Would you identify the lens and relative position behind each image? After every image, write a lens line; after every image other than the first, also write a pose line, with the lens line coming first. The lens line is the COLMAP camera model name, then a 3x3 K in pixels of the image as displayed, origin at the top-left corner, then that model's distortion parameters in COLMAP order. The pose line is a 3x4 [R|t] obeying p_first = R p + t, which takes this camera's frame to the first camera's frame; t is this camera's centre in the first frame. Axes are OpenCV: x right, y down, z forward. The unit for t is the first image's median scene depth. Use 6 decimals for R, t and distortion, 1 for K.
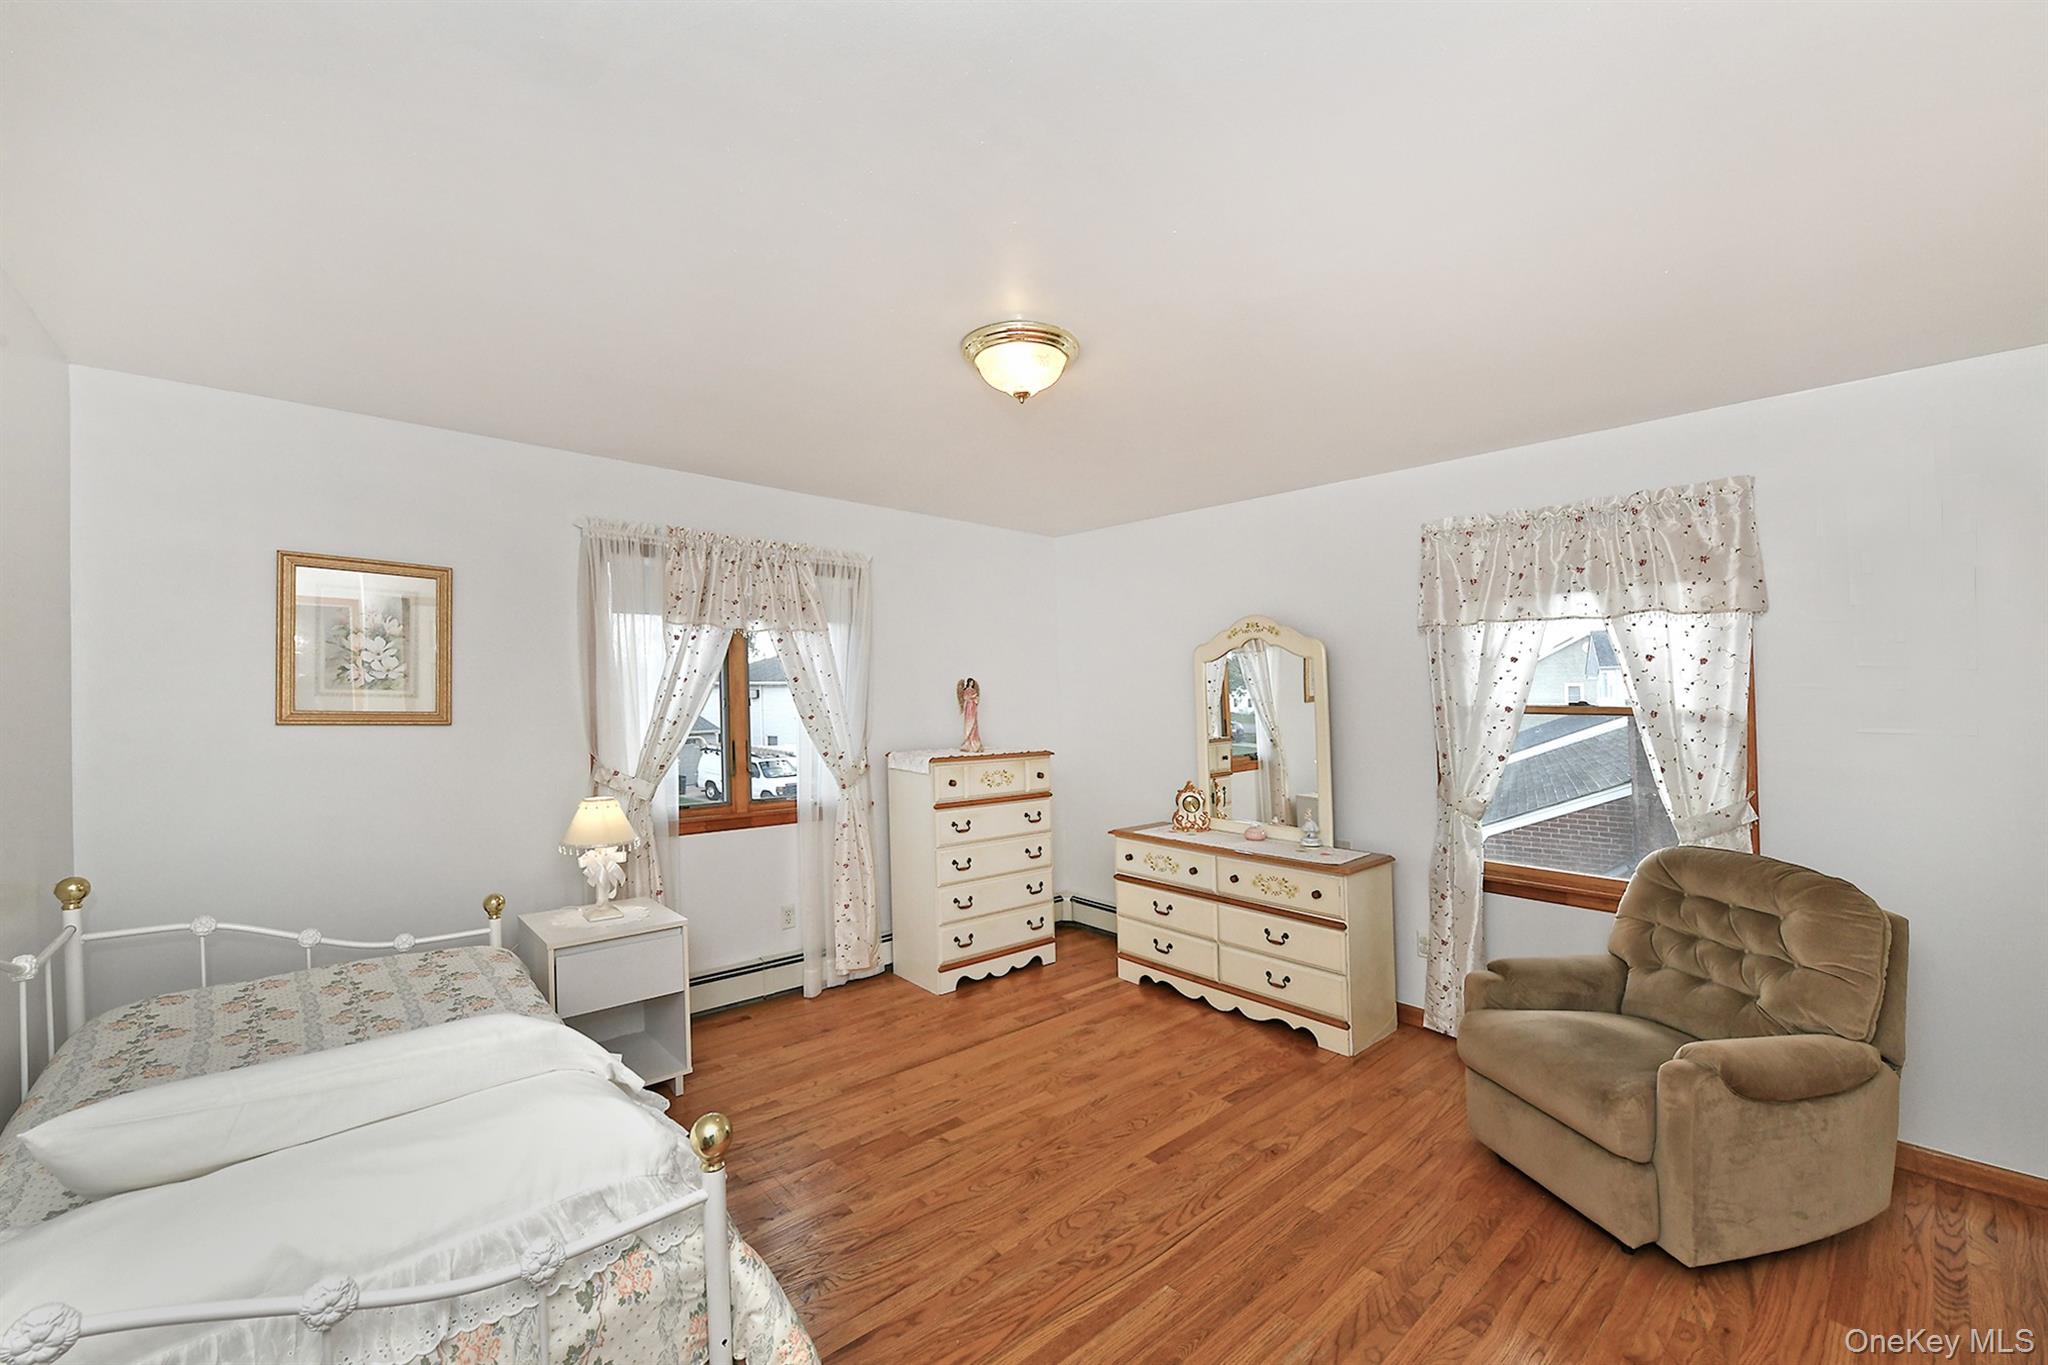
lens RADIAL K [[829.5, 0, 1024.0], [0, 829.5, 682.5], [0, 0, 1]] dist [-0.001128, -0.000058]
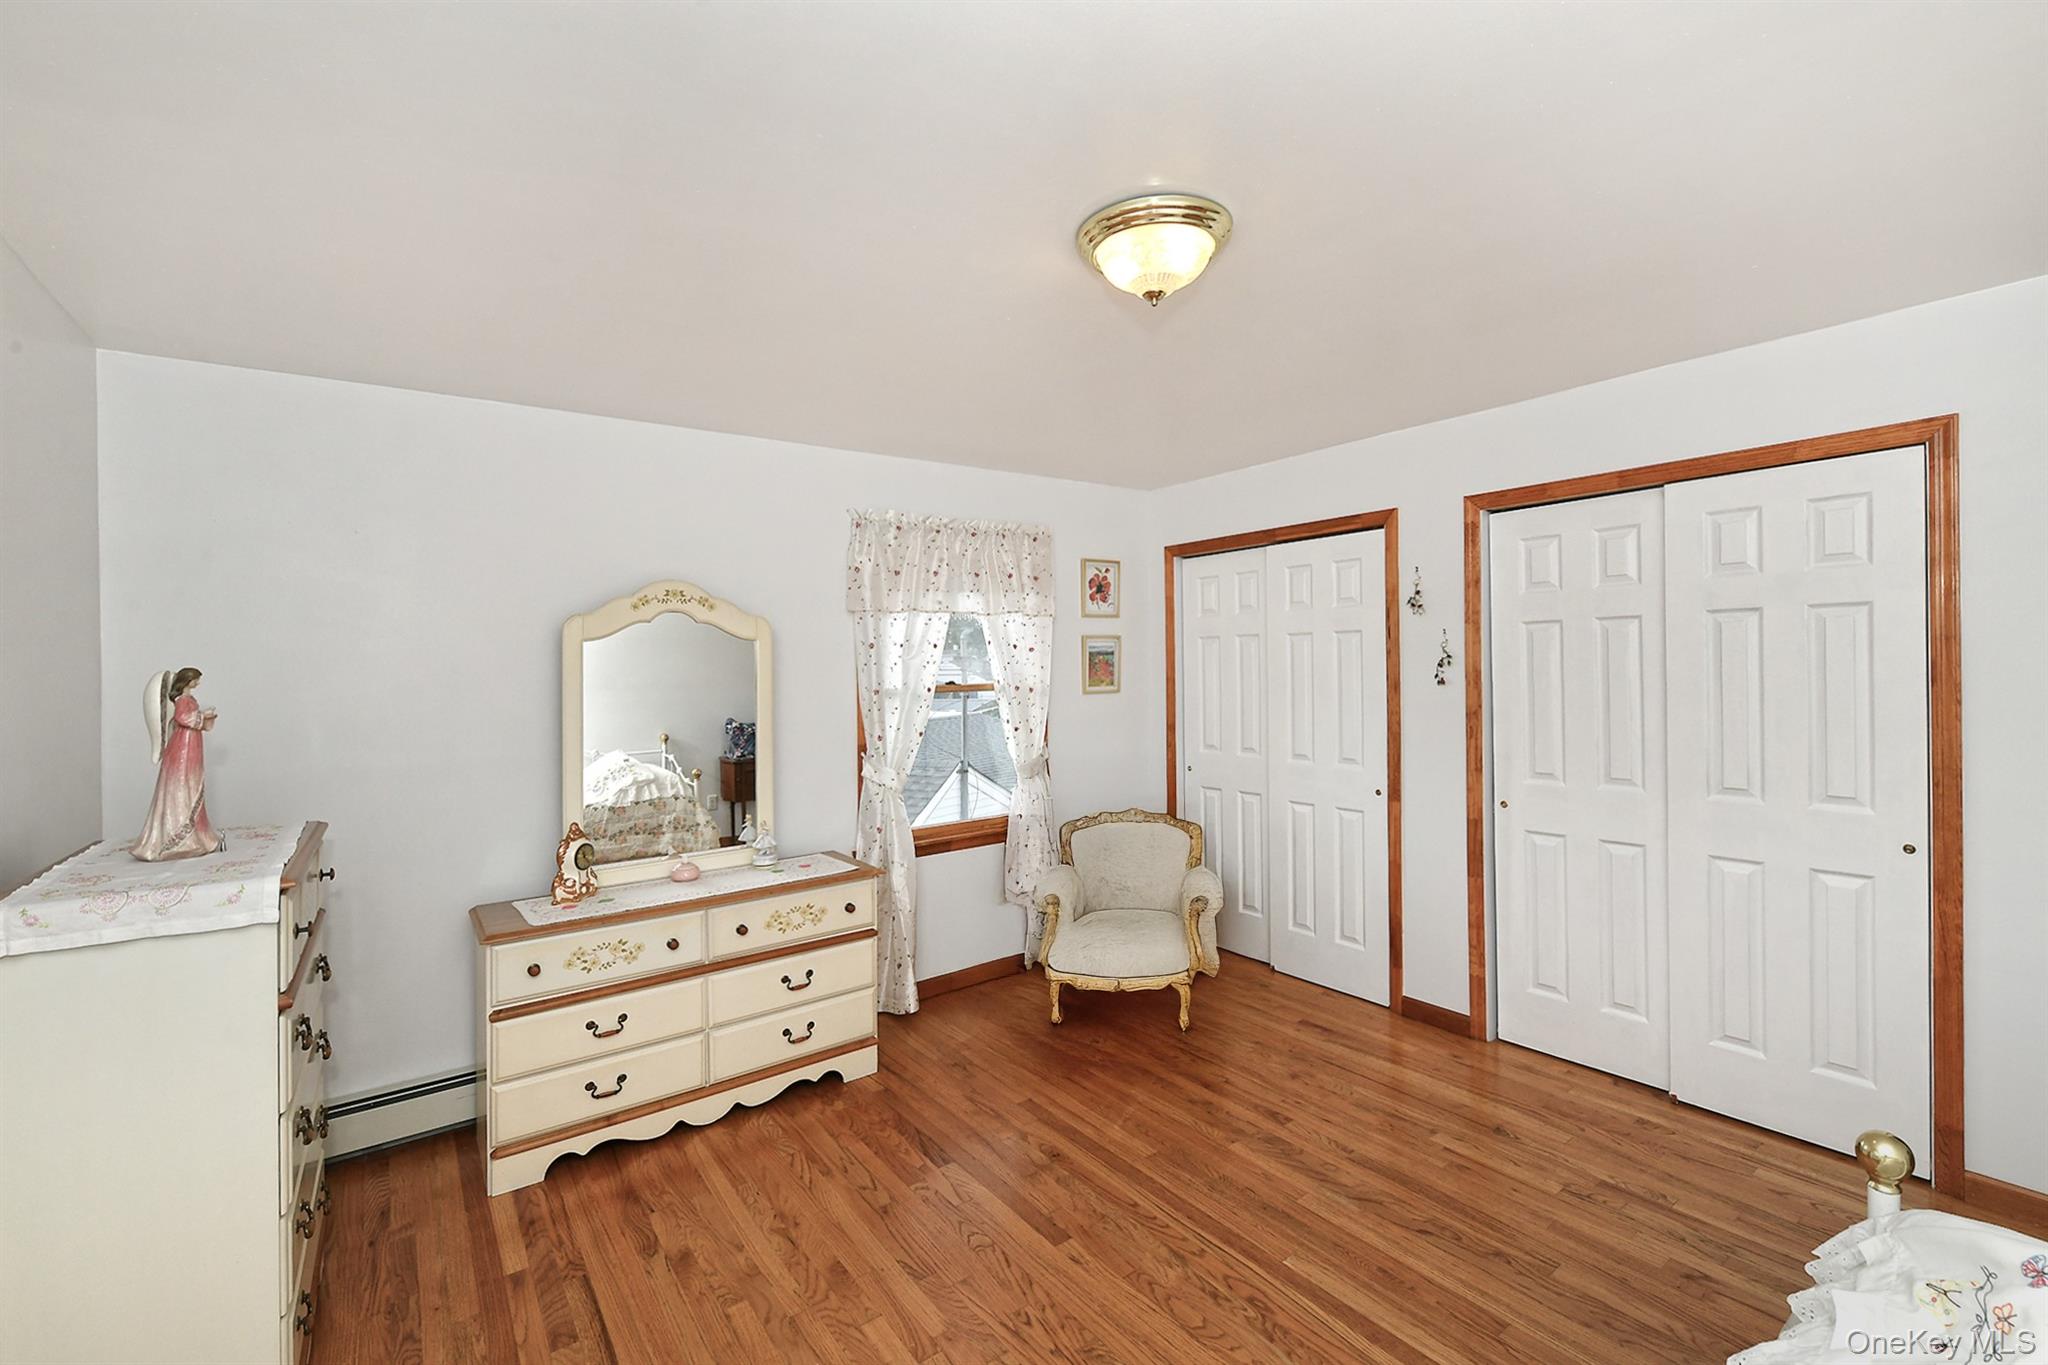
lens RADIAL K [[864.2, 0, 1022.6], [0, 864.2, 642.6], [0, 0, 1]] dist [-0.011436, -0.000314]
pose [[0.095773, 0.023403, 0.995128, -0.529266], [0.013857, 0.999595, -0.024842, -0.001005], [-0.995307, 0.016169, 0.095410, 0.699352]]
